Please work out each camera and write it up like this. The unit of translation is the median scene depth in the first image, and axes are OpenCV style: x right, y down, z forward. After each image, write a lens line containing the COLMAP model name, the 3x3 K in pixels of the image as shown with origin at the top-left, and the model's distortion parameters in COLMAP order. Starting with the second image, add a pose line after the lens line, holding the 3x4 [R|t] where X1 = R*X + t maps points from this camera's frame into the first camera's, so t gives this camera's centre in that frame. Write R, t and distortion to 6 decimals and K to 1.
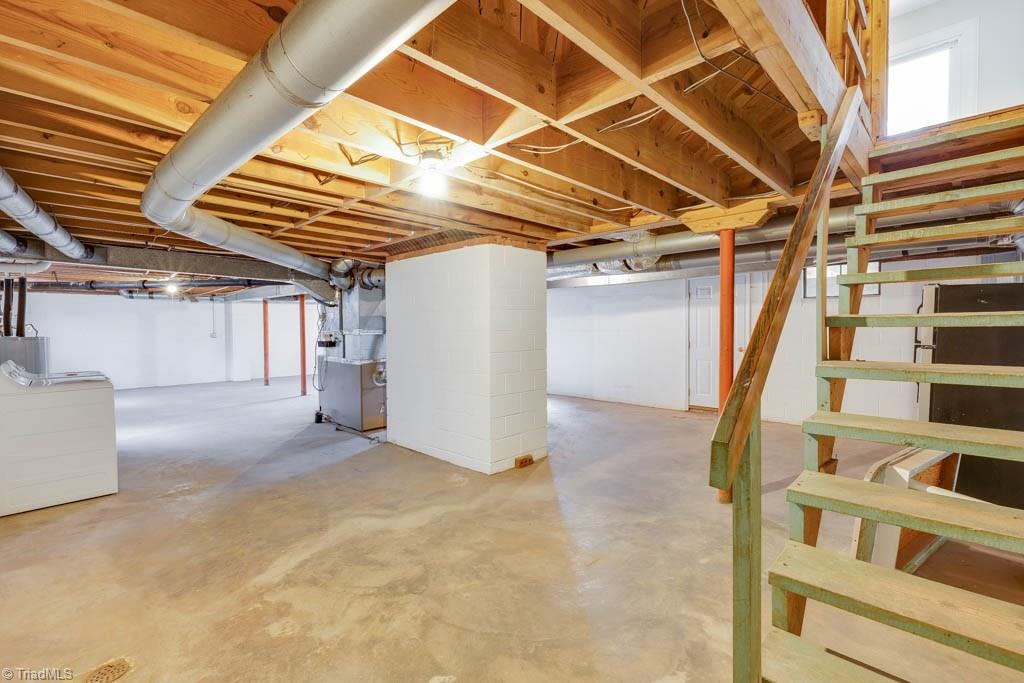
lens RADIAL K [[458.7, 0, 517.5], [0, 458.7, 338.4], [0, 0, 1]] dist [0.010396, -0.004934]
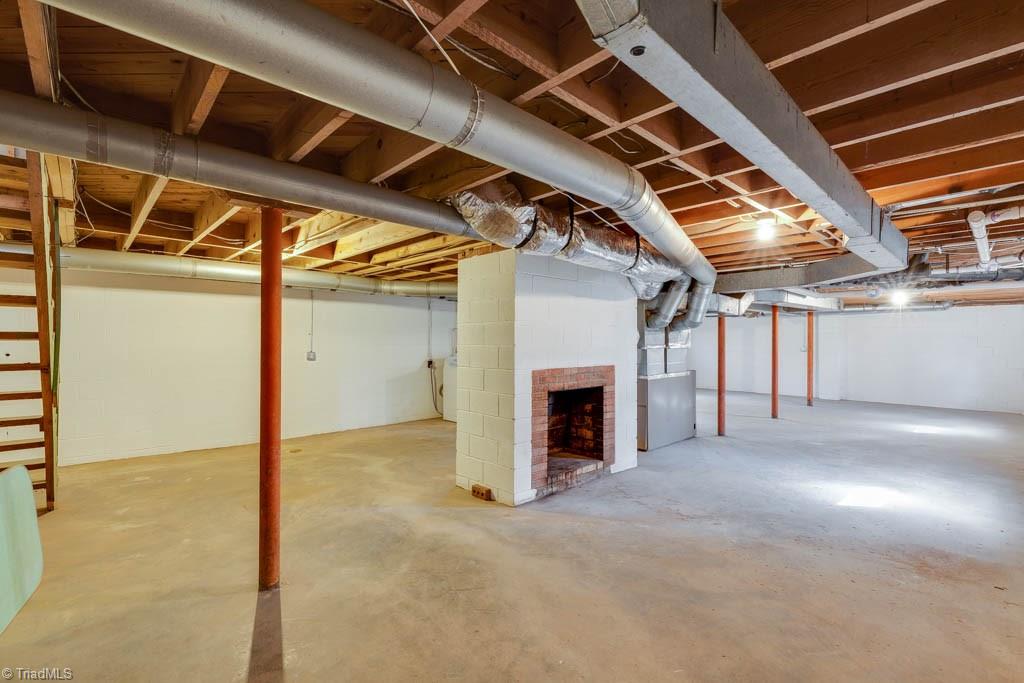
lens RADIAL K [[458.7, 0, 517.5], [0, 458.7, 338.4], [0, 0, 1]] dist [0.010396, -0.004934]
pose [[-0.046671, 0.000399, -0.998910, 1.074327], [-0.028786, 0.999584, 0.001744, -0.039080], [0.998495, 0.028836, -0.046640, 1.318399]]
